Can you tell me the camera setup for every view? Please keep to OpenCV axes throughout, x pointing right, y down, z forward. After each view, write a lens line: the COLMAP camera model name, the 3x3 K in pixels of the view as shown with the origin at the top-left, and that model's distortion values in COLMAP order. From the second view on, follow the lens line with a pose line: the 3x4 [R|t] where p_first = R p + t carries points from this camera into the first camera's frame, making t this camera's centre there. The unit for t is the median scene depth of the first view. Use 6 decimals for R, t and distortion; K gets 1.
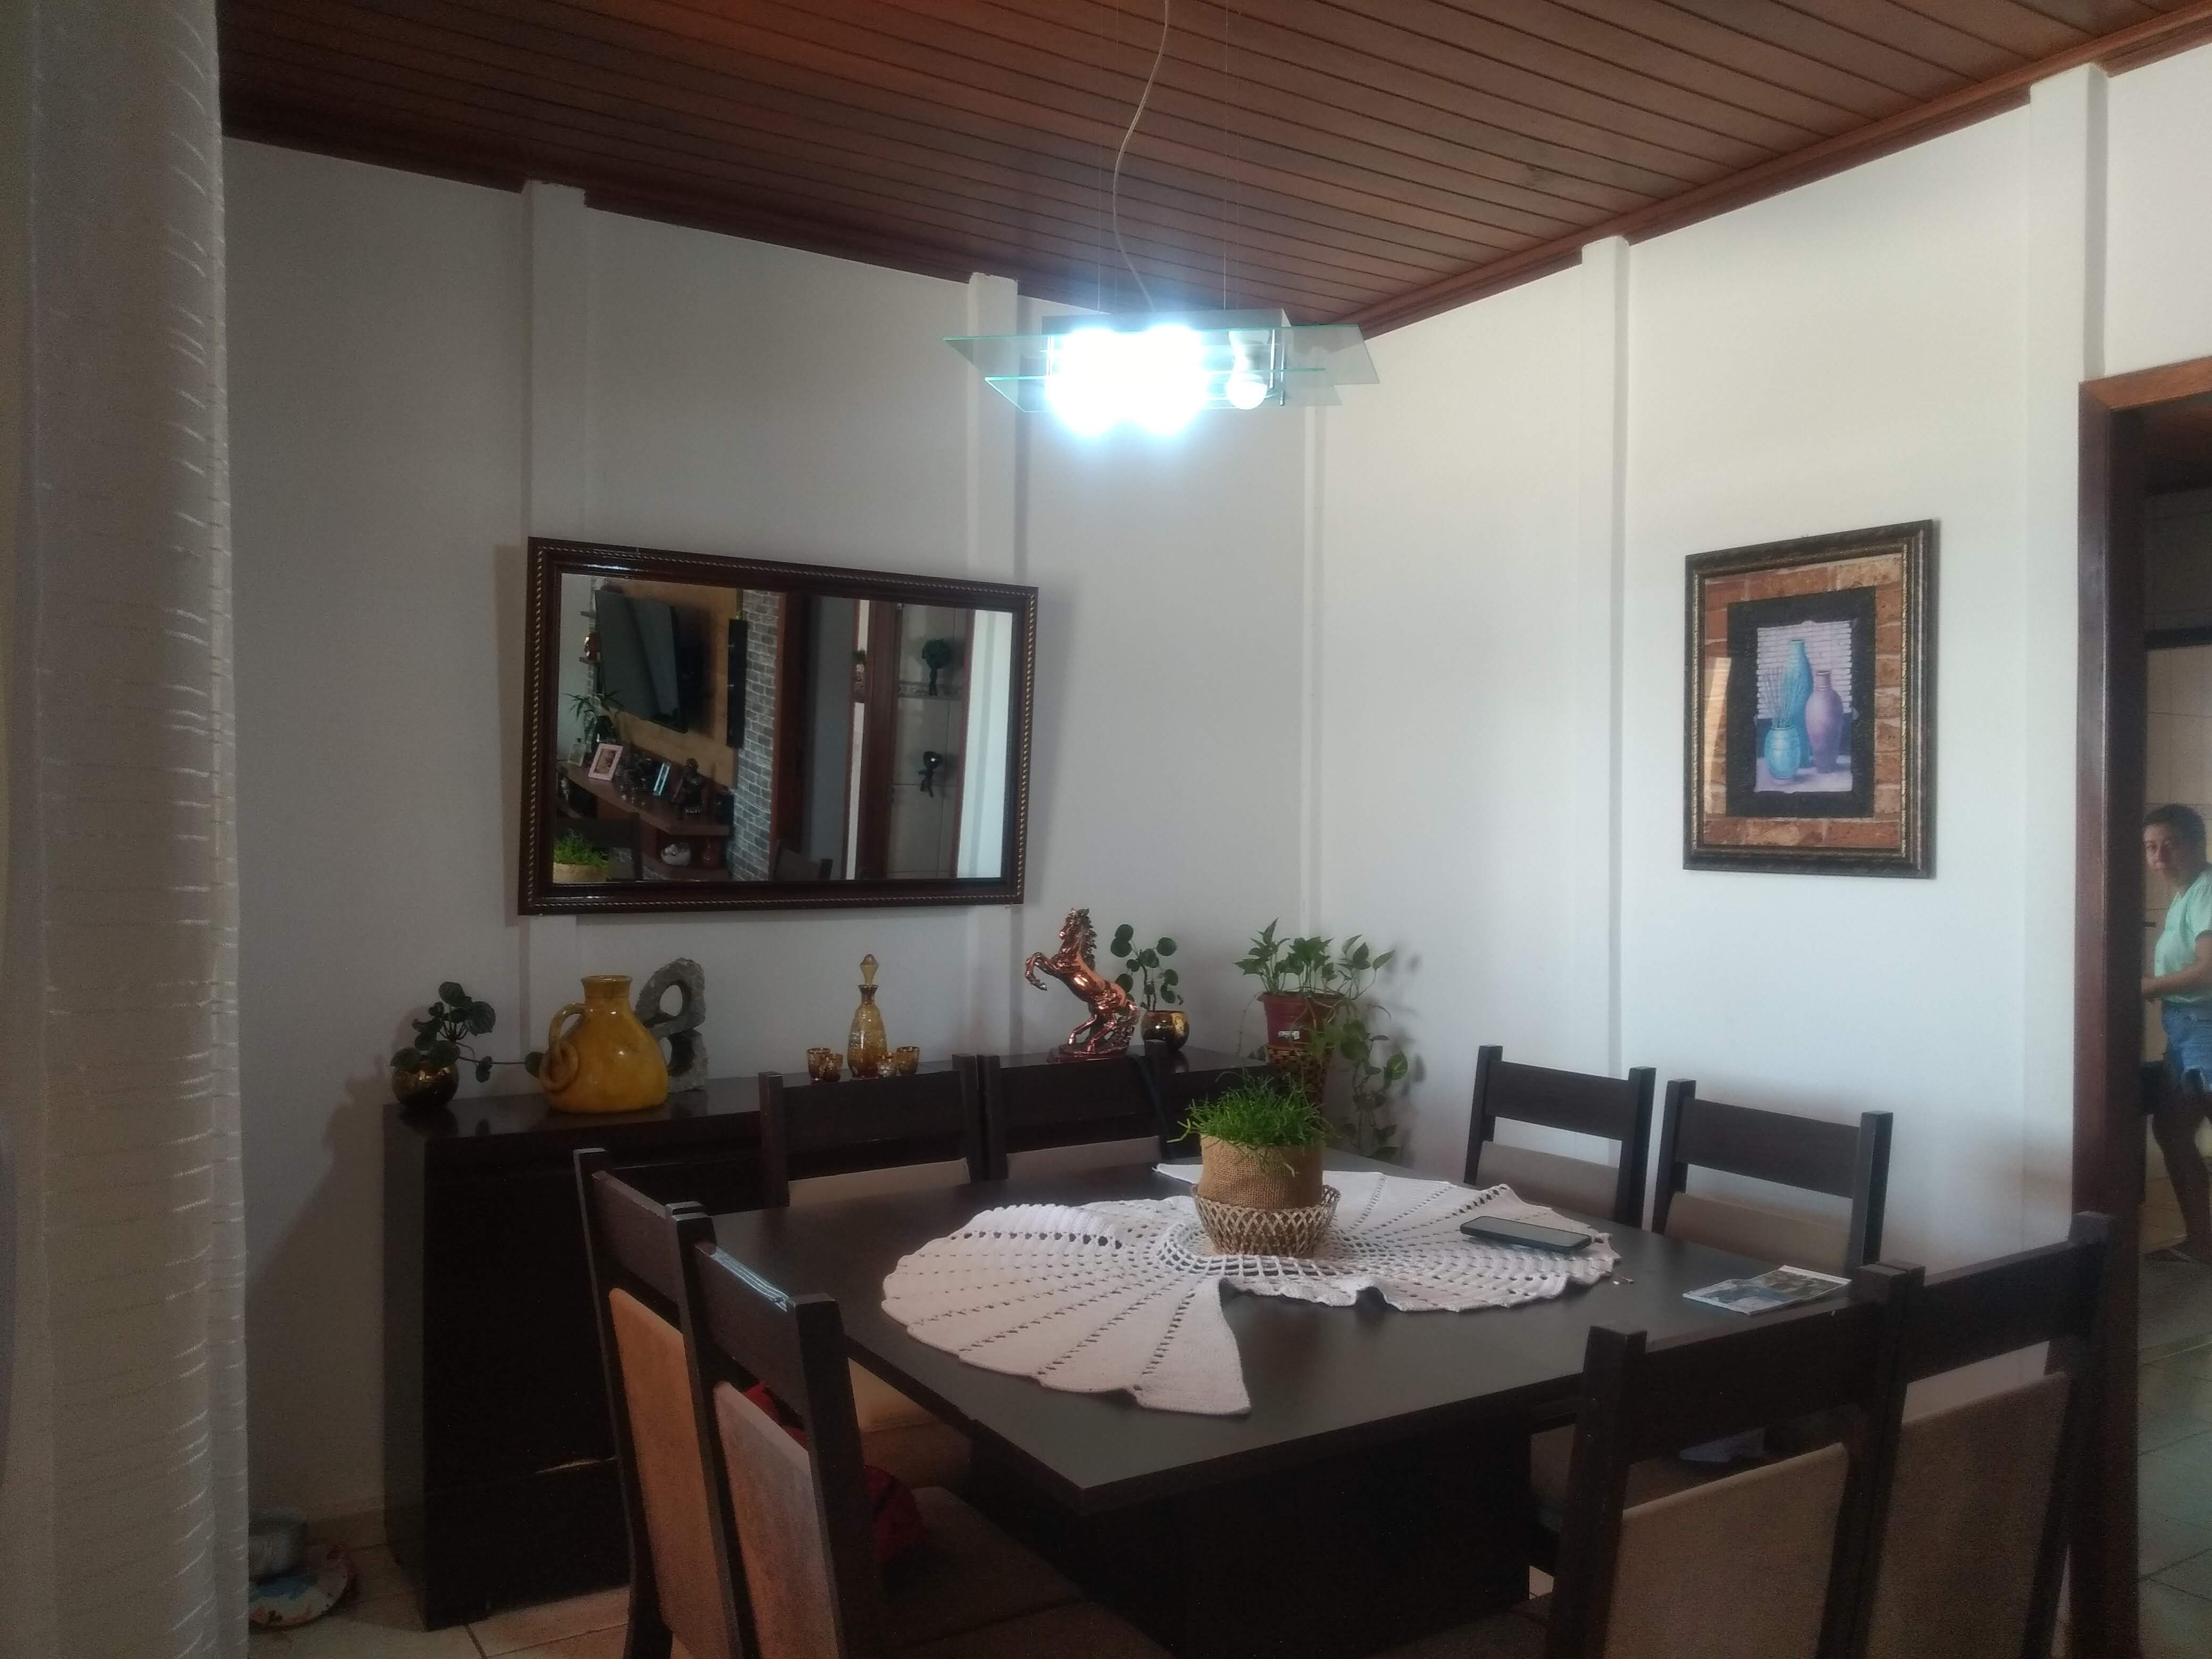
lens RADIAL K [[1745.3, 0, 1106.0], [0, 1745.3, 829.5], [0, 0, 1]] dist [-0.003214, -0.000089]
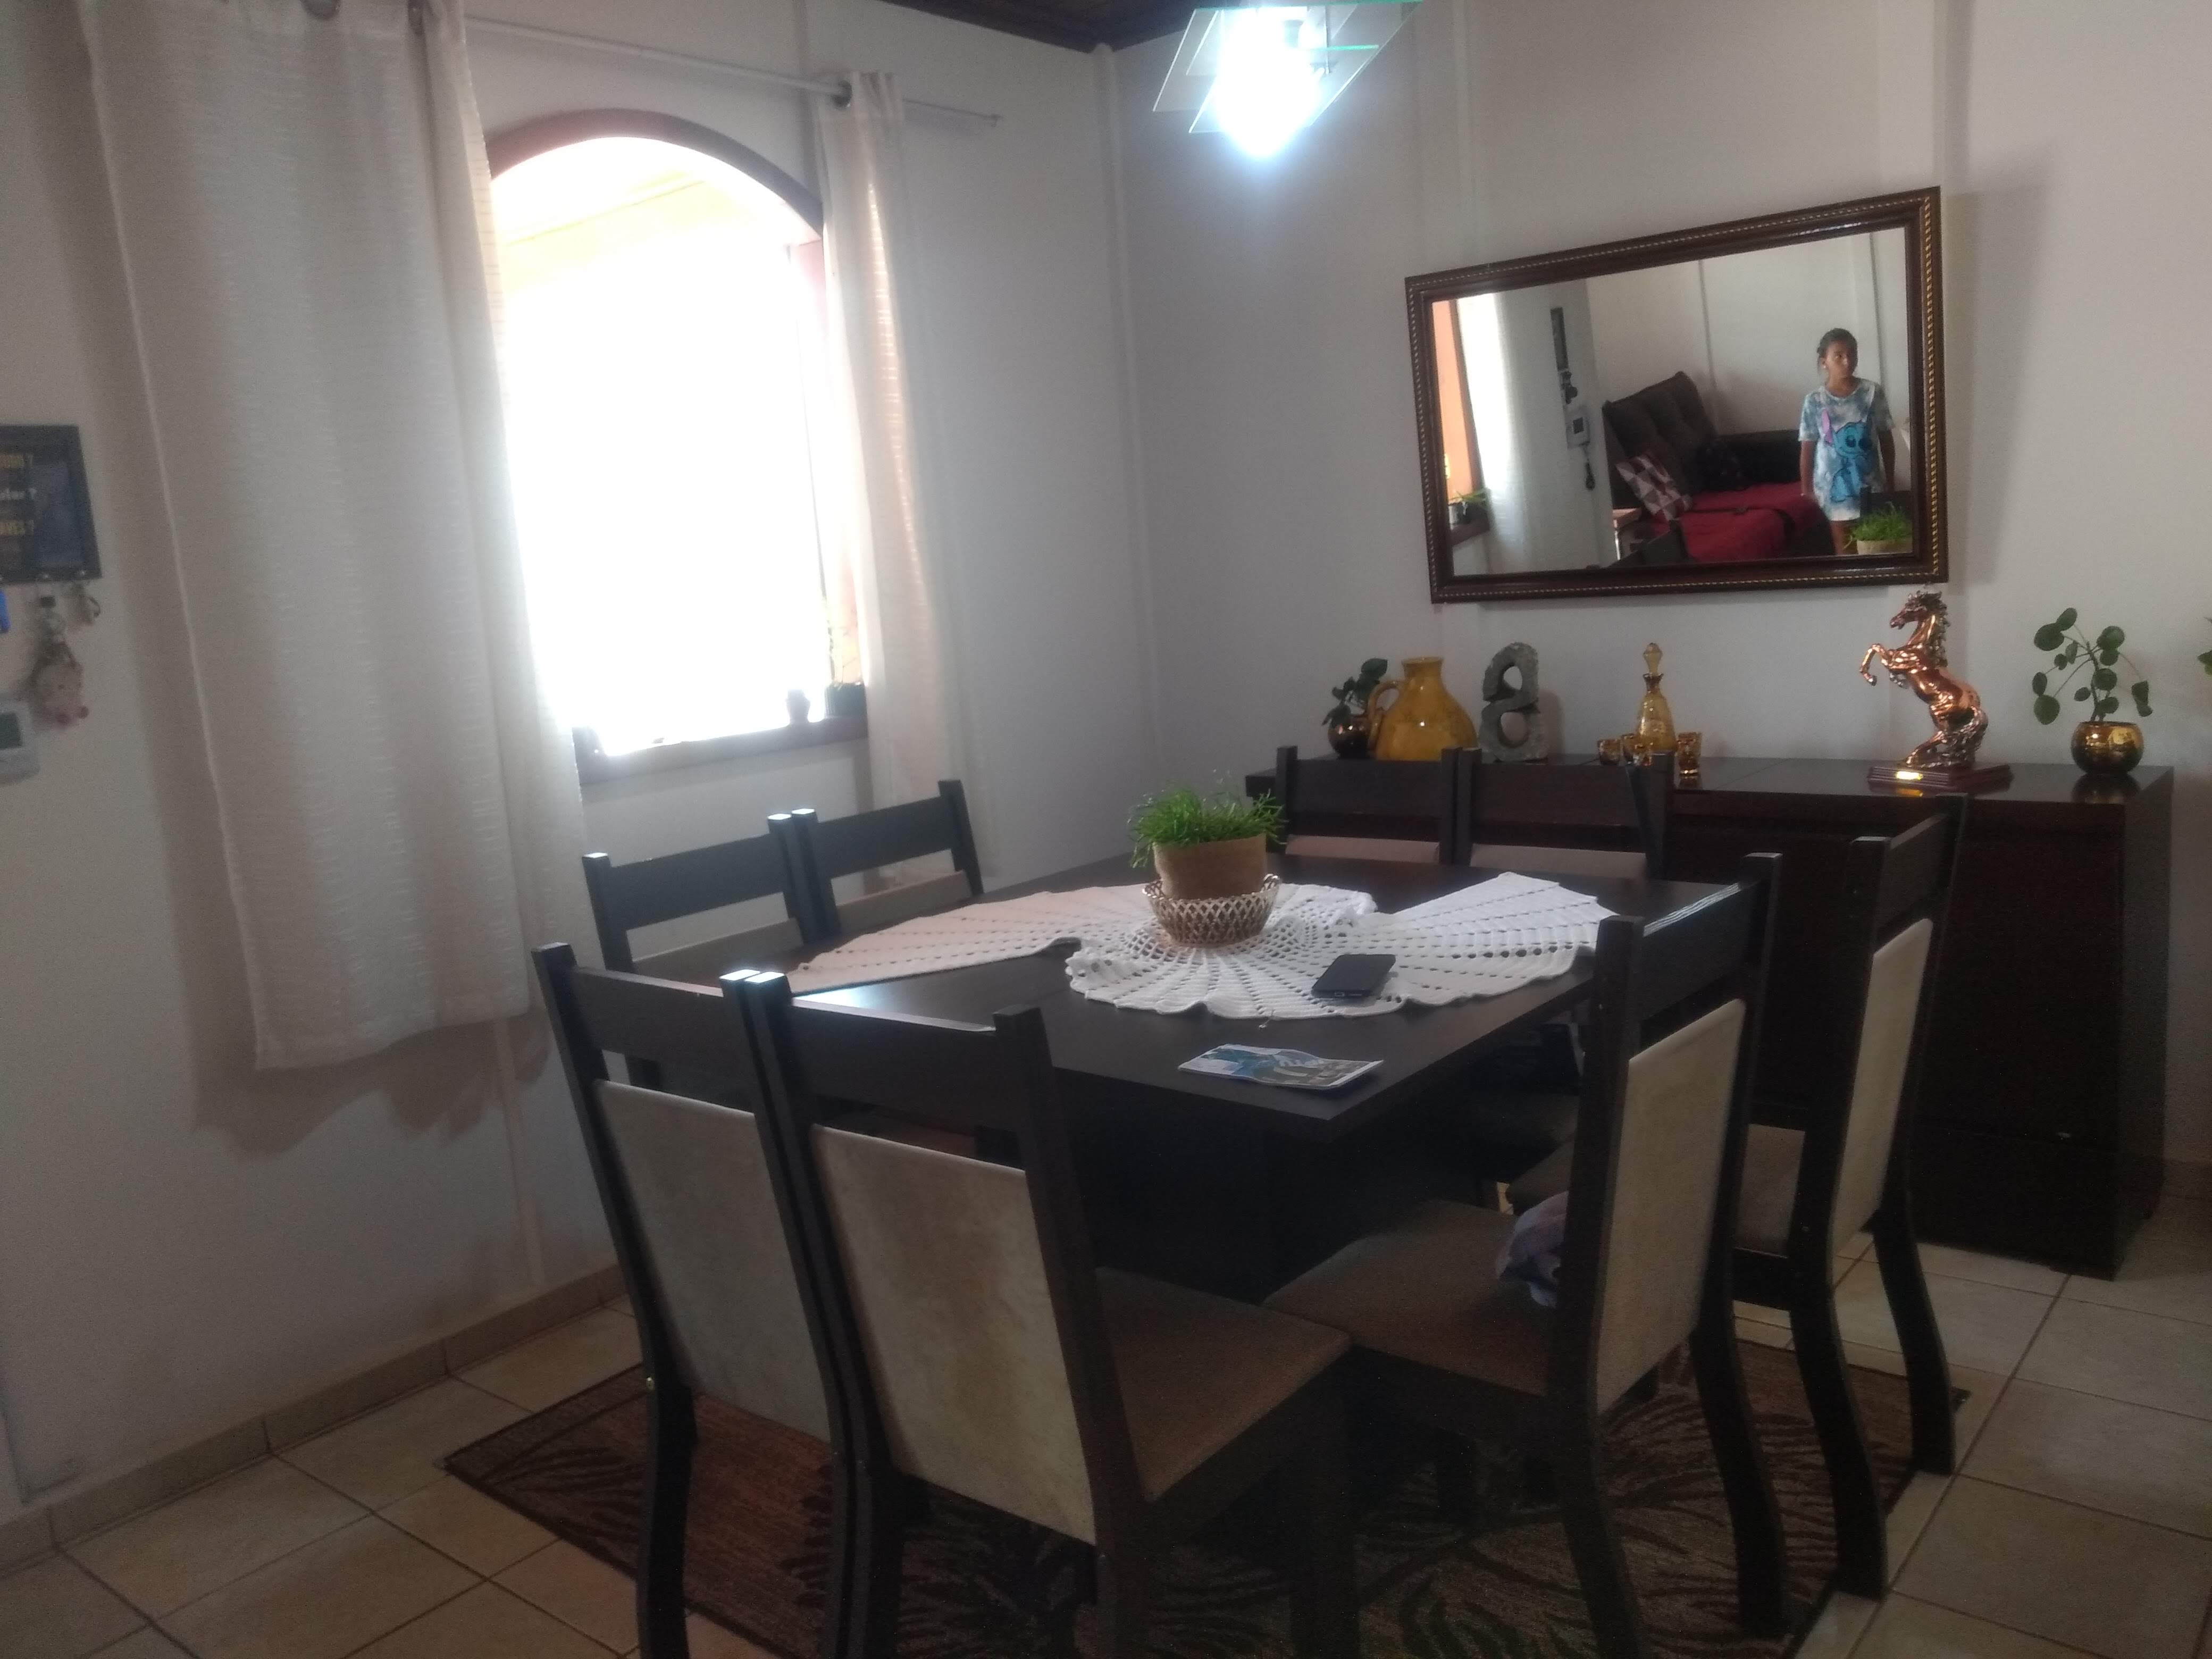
lens RADIAL K [[1745.3, 0, 1106.0], [0, 1745.3, 829.5], [0, 0, 1]] dist [-0.003214, -0.000089]
pose [[0.315244, 0.128553, -0.940263, 0.727845], [0.072849, 0.984581, 0.159036, -0.004765], [0.946210, -0.118633, 0.301019, 0.401539]]
